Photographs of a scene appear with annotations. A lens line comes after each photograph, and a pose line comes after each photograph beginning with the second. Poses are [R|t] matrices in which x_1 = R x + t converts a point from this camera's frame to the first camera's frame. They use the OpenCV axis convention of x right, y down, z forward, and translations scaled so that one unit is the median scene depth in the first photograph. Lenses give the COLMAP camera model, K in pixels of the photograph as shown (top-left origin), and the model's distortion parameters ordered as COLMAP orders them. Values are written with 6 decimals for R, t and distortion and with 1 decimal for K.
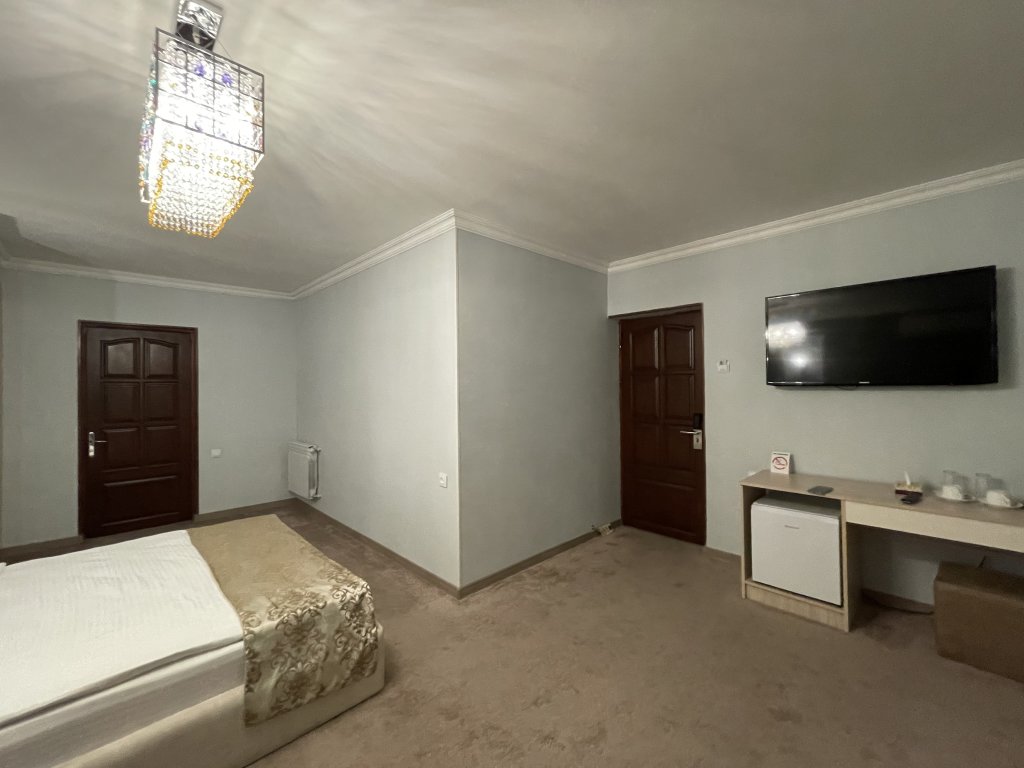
lens RADIAL K [[415.3, 0, 512.0], [0, 415.3, 384.0], [0, 0, 1]] dist [-0.001663, -0.000107]
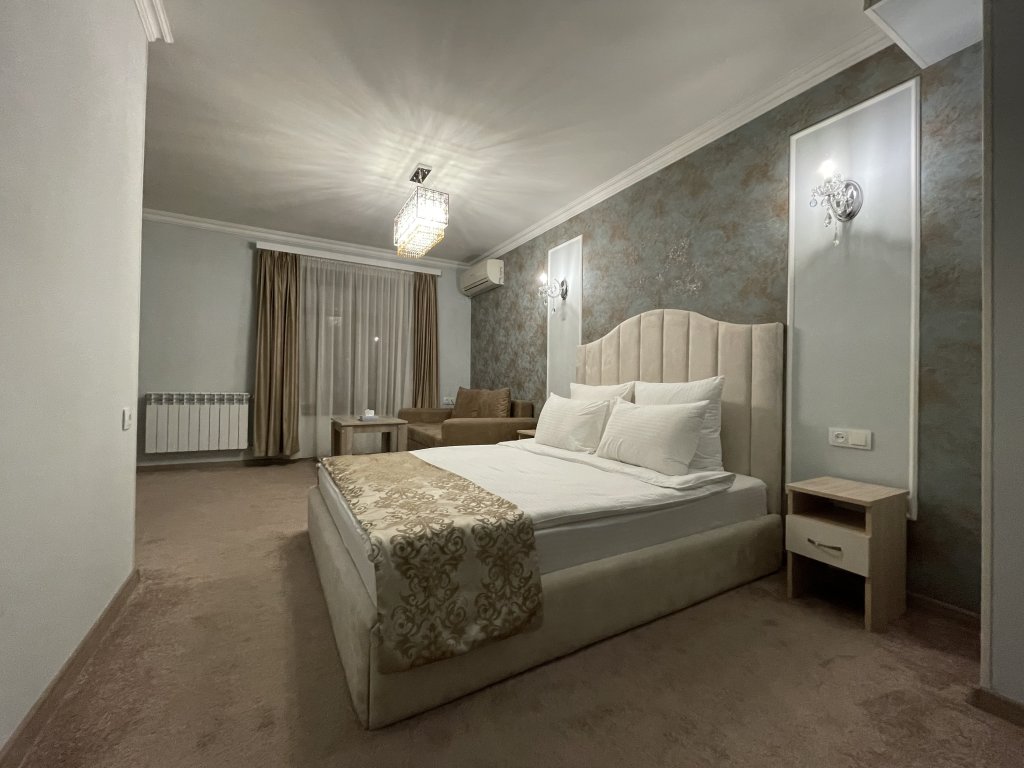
lens RADIAL K [[419.5, 0, 508.9], [0, 419.5, 380.6], [0, 0, 1]] dist [-0.000958, -0.000083]
pose [[-0.968283, -0.002236, 0.249844, -1.289913], [-0.006916, 0.999817, -0.017855, 0.280187], [-0.249758, -0.019016, -0.968121, 2.216723]]
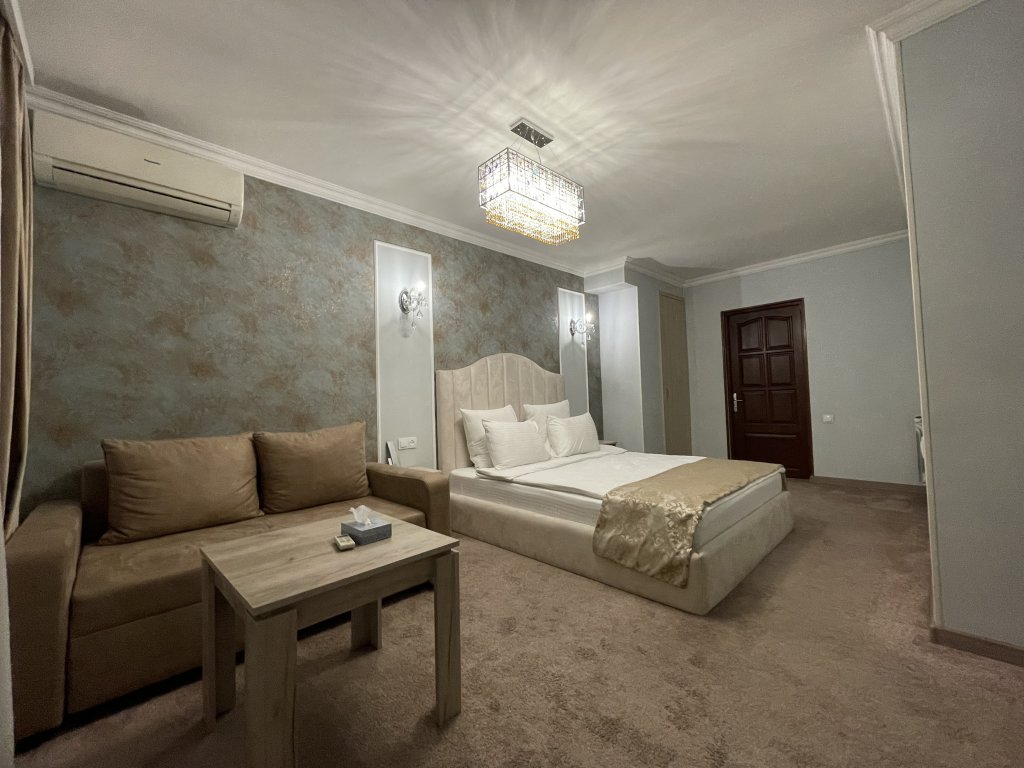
lens RADIAL K [[419.5, 0, 508.9], [0, 419.5, 380.6], [0, 0, 1]] dist [-0.000958, -0.000083]
pose [[0.000472, -0.031617, -0.999500, 0.723709], [0.035301, 0.998878, -0.031581, 0.197681], [0.999377, -0.035268, 0.001588, 0.581286]]
